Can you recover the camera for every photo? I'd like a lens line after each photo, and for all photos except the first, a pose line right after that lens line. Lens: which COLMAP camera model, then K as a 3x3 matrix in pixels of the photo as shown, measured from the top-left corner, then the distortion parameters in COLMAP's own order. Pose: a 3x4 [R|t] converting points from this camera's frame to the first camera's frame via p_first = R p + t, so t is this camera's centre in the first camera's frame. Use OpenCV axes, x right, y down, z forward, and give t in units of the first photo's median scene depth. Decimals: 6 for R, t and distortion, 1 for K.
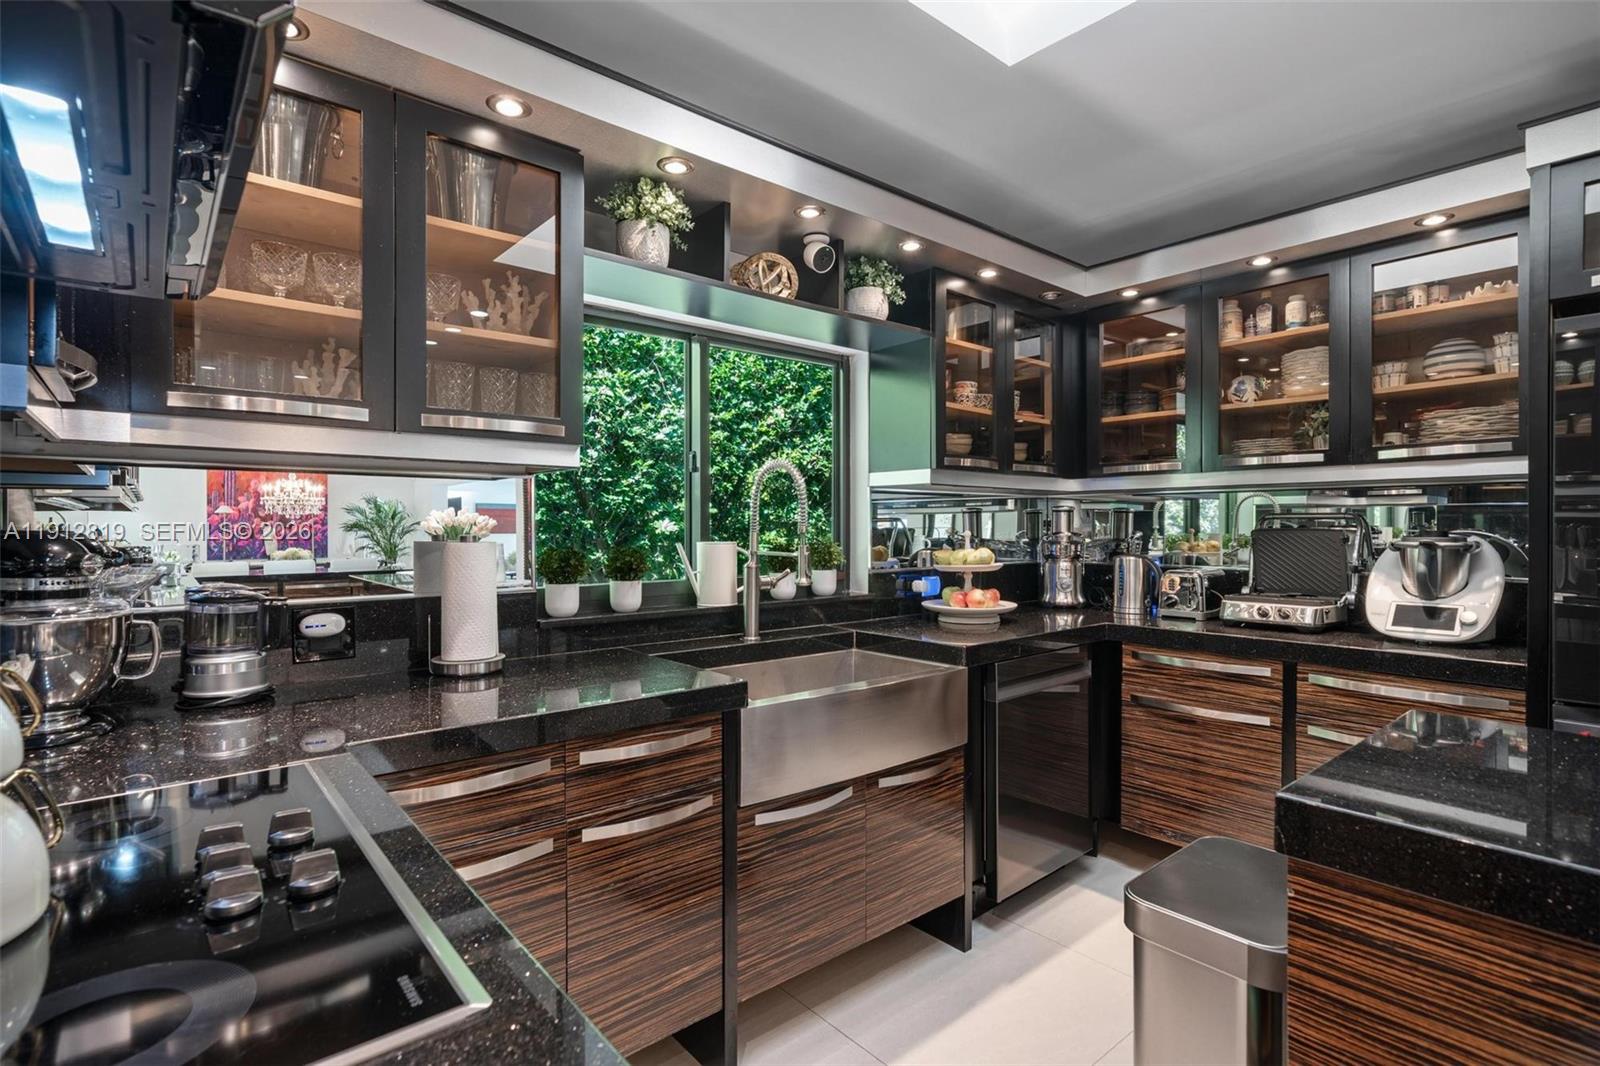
lens RADIAL K [[742.4, 0, 765.1], [0, 742.4, 524.7], [0, 0, 1]] dist [0.001935, 0.000222]
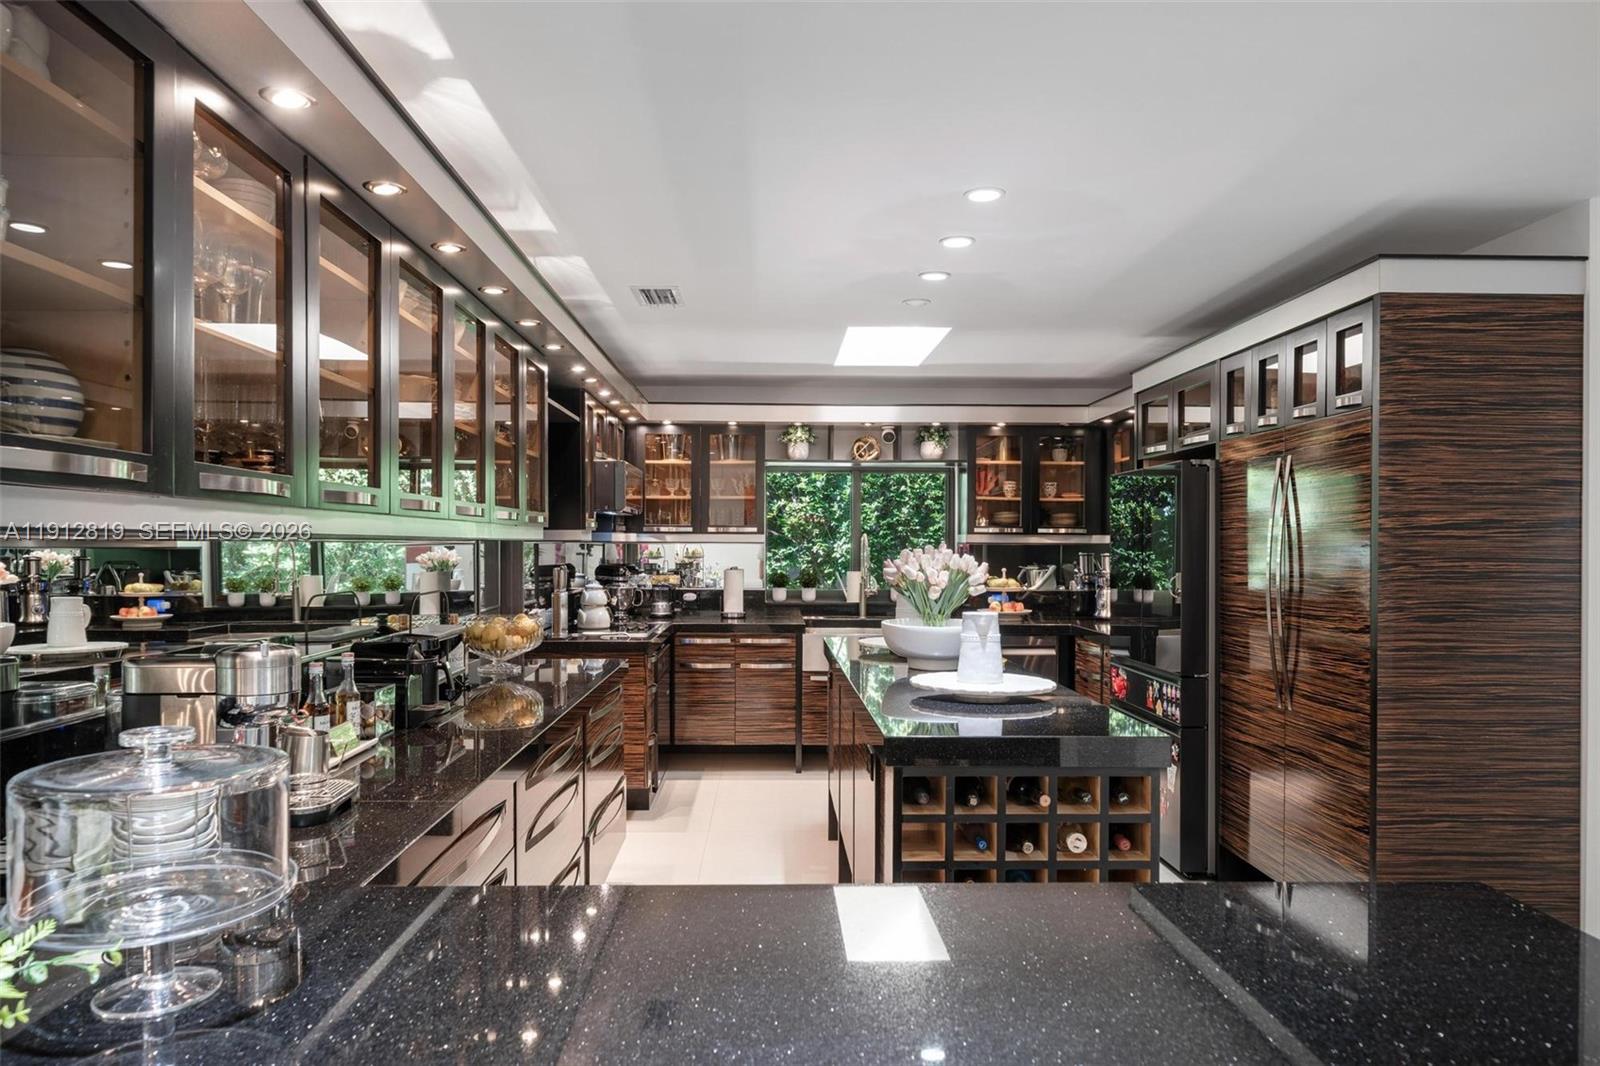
lens RADIAL K [[1056.9, 0, 798.8], [0, 1056.9, 538.8], [0, 0, 1]] dist [-0.001203, -0.000030]
pose [[0.784869, 0.001683, -0.619660, 2.143649], [-0.004044, 0.999989, -0.002407, -0.080037], [0.619649, 0.004396, 0.784867, -1.854115]]
